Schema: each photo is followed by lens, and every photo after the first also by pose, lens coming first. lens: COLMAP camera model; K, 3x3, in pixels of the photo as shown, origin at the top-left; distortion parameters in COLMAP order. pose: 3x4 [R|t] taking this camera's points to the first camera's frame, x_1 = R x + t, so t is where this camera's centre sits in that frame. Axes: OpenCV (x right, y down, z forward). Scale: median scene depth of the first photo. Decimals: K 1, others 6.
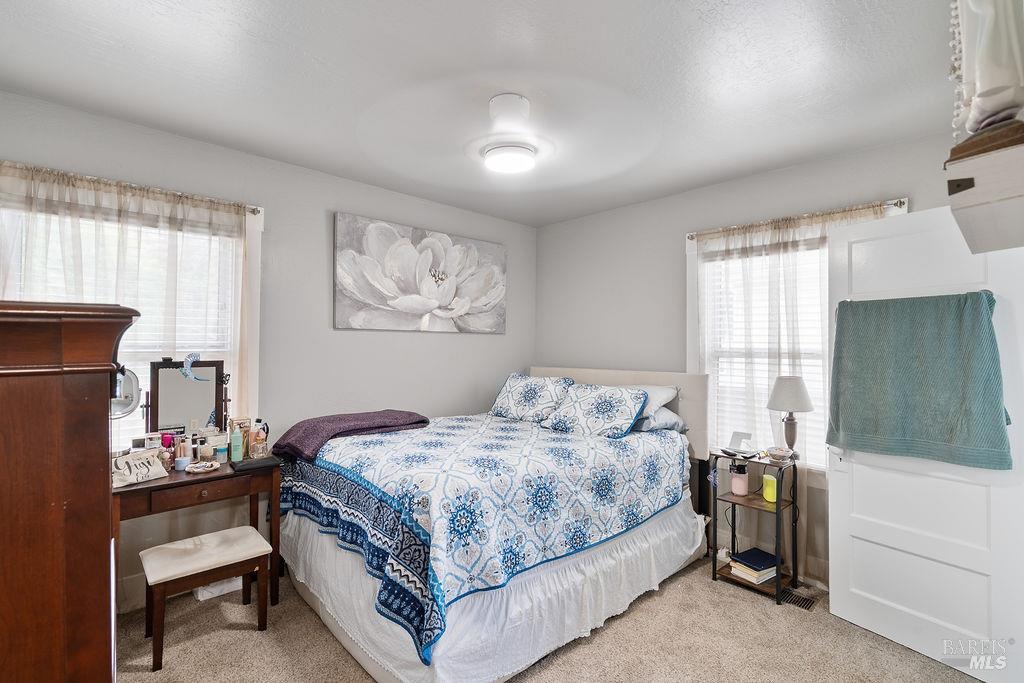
lens RADIAL K [[466.0, 0, 510.5], [0, 466.0, 346.4], [0, 0, 1]] dist [-0.000794, 0.000182]
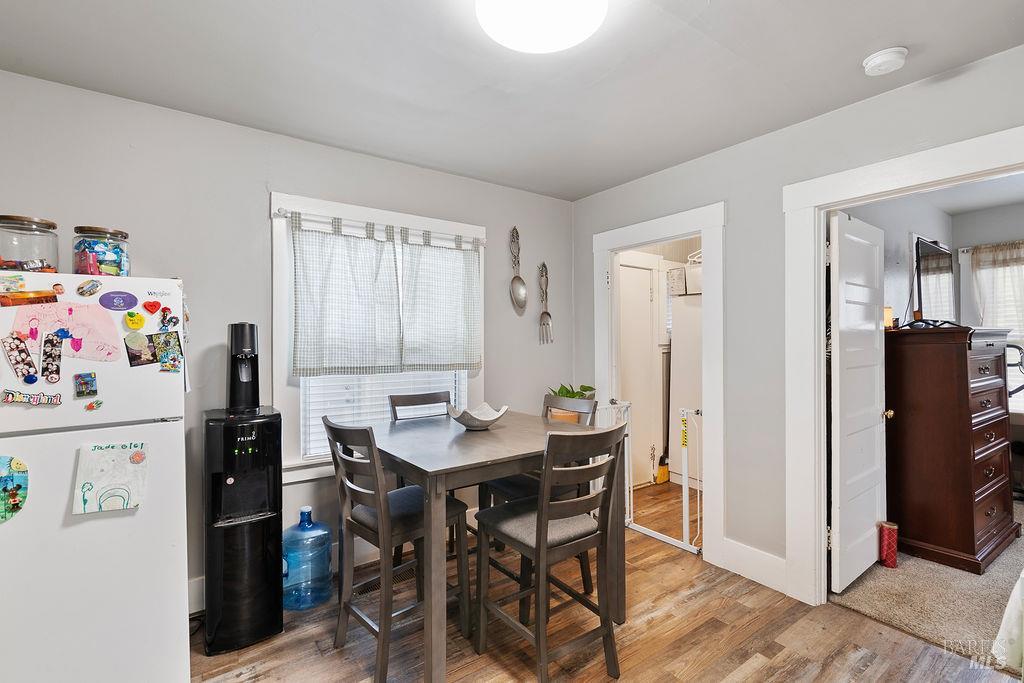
lens RADIAL K [[466.0, 0, 510.5], [0, 466.0, 346.4], [0, 0, 1]] dist [-0.000794, 0.000182]
pose [[-0.122101, -0.007606, -0.992489, 0.844499], [0.011224, 0.999896, -0.009044, 0.017783], [0.992454, -0.012244, -0.122003, -0.564371]]
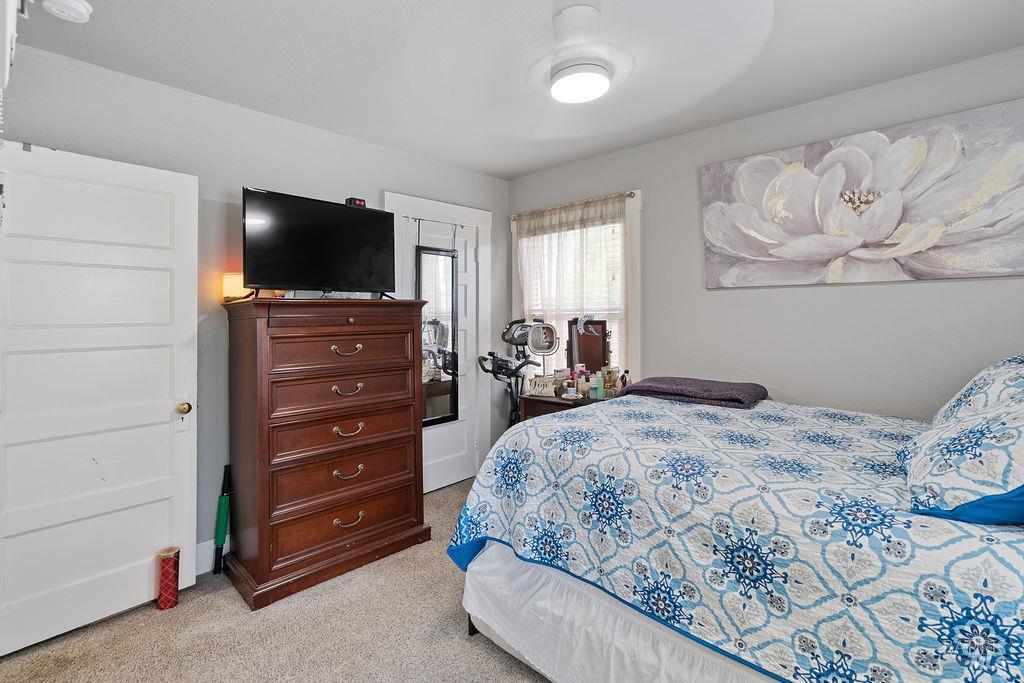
lens RADIAL K [[468.9, 0, 515.2], [0, 468.9, 312.0], [0, 0, 1]] dist [-0.000128, 0.000119]
pose [[0.099779, -0.008630, -0.994972, 0.610592], [0.010425, 0.999917, -0.007627, 0.013668], [0.994955, -0.009612, 0.099861, 0.586912]]
